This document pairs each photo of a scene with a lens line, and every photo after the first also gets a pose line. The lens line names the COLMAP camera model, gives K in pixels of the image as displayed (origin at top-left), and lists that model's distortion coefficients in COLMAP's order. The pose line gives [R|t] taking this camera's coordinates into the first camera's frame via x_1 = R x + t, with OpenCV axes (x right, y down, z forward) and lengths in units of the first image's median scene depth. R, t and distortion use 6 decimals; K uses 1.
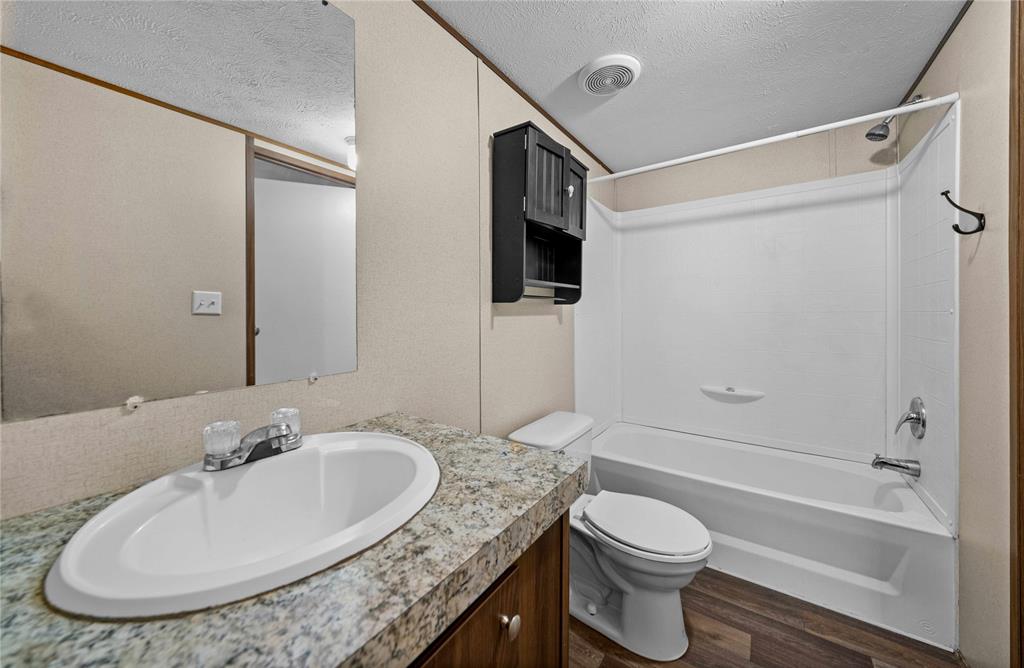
lens RADIAL K [[373.4, 0, 498.2], [0, 373.4, 315.6], [0, 0, 1]] dist [-0.000268, -0.000050]
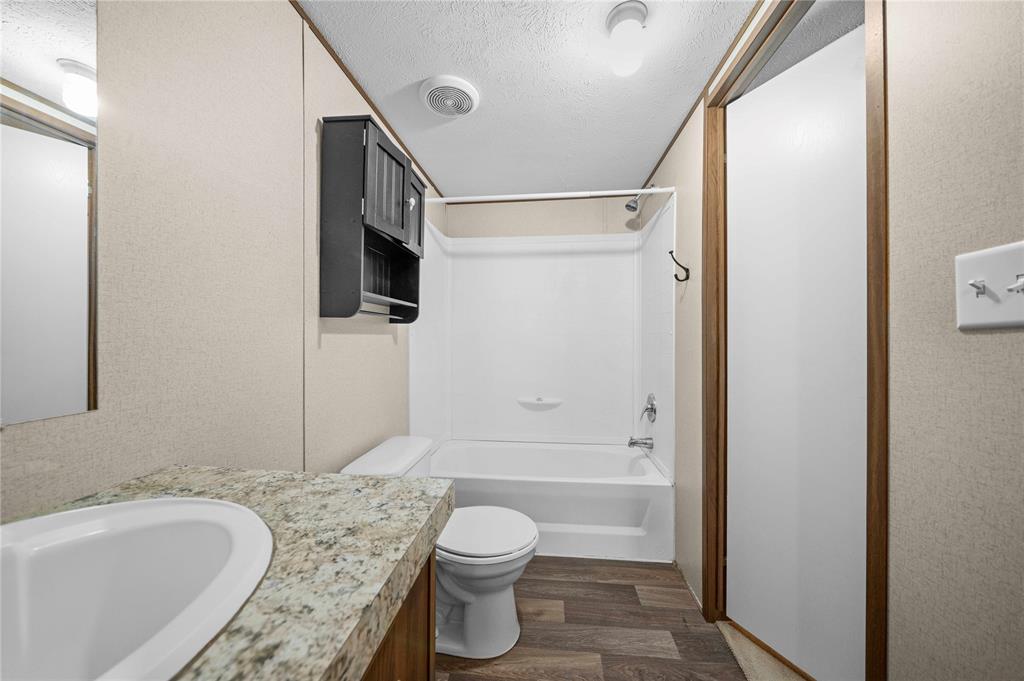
lens RADIAL K [[362.1, 0, 512.0], [0, 362.1, 340.5], [0, 0, 1]] dist [-0.001432, -0.000287]
pose [[0.860639, 0.002364, 0.509211, -0.062805], [0.000533, 0.999984, -0.005544, 0.024818], [-0.509216, 0.005043, 0.860624, 0.080721]]
